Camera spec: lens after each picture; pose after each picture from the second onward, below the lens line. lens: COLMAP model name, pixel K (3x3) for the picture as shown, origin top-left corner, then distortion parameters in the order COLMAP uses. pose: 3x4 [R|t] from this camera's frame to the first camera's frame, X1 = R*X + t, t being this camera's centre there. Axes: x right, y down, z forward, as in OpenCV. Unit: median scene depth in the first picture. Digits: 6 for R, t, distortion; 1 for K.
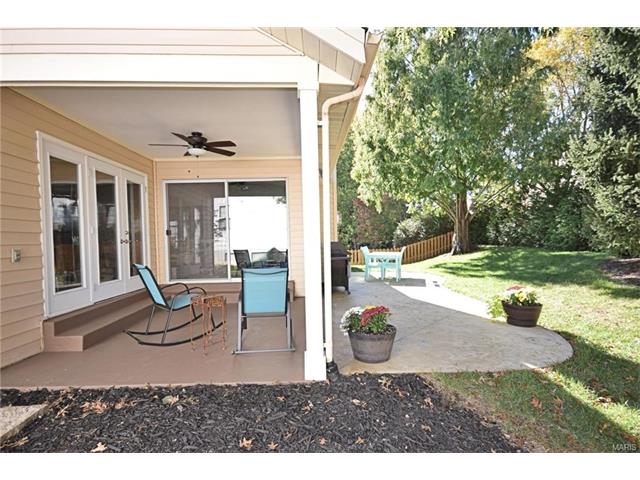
lens RADIAL K [[321.2, 0, 316.4], [0, 321.2, 240.3], [0, 0, 1]] dist [0.005946, 0.000244]
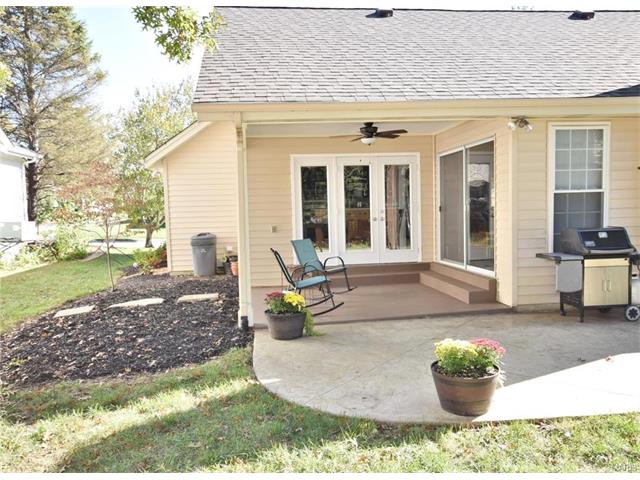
lens RADIAL K [[507.3, 0, 316.7], [0, 507.3, 240.0], [0, 0, 1]] dist [0.005209, 0.003463]
pose [[0.123818, 0.085575, -0.988608, 1.321405], [0.020365, 0.995845, 0.088753, -0.097728], [0.992096, -0.031123, 0.121560, 0.599633]]
